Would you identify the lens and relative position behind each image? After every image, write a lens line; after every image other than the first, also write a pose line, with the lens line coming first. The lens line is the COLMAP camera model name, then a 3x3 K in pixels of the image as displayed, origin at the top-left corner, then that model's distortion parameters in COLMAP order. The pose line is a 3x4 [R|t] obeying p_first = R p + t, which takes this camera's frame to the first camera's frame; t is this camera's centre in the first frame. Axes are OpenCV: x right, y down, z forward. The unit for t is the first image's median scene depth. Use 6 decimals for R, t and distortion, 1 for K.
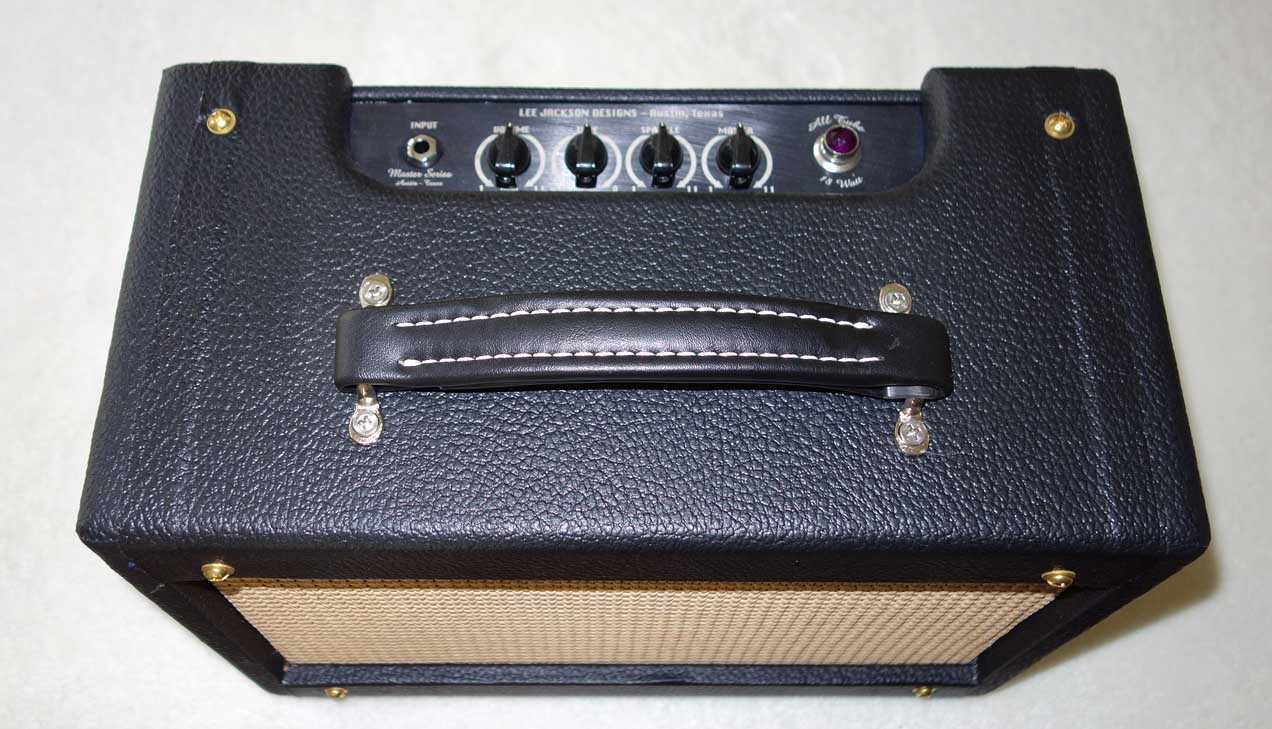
lens RADIAL K [[1204.1, 0, 607.5], [0, 1204.1, 324.6], [0, 0, 1]] dist [0.016980, 0.000000]
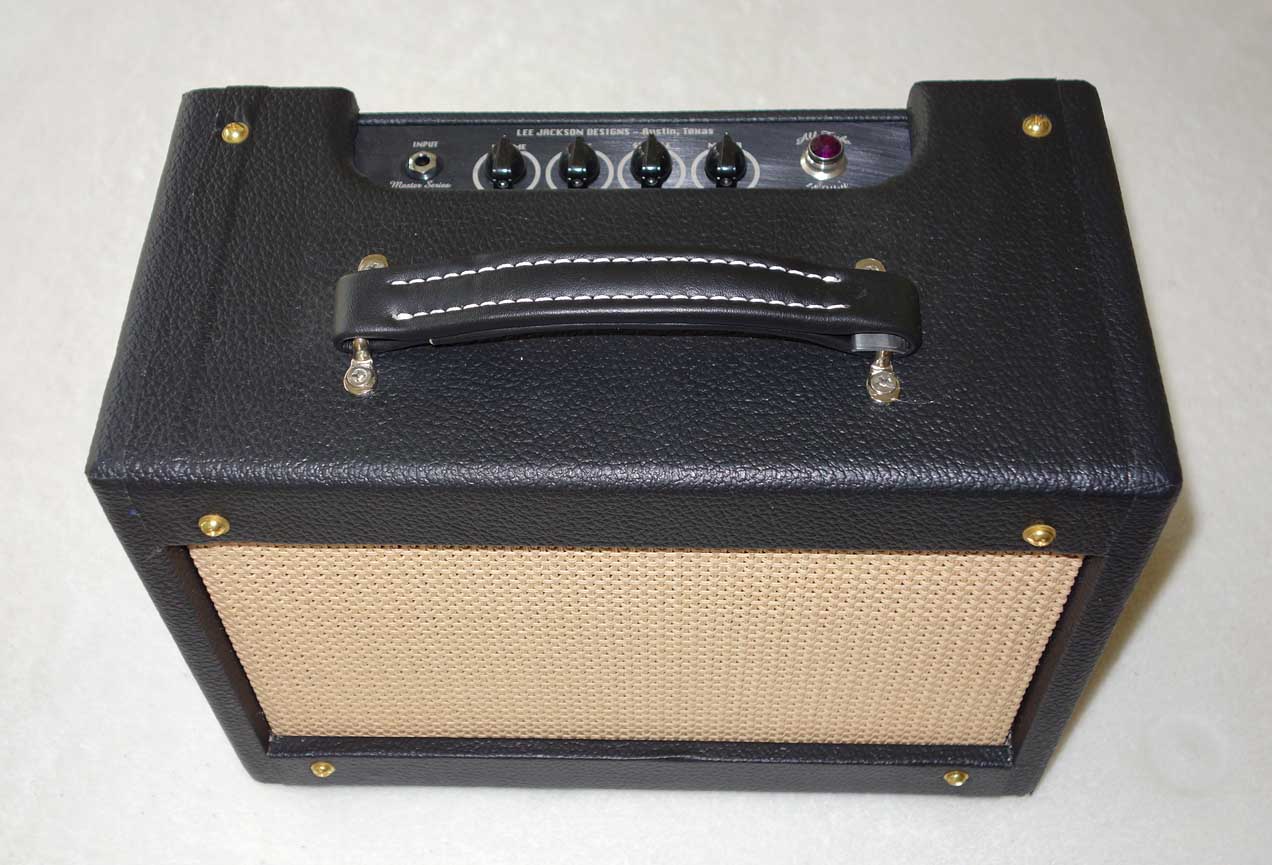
lens RADIAL K [[1469.6, 0, 587.1], [0, 1469.6, 381.7], [0, 0, 1]] dist [0.037317, 0.000000]
pose [[0.998344, -0.003833, -0.057392, 0.065492], [-0.006058, 0.985220, -0.171187, 0.278032], [0.057200, 0.171251, 0.983566, -0.231087]]
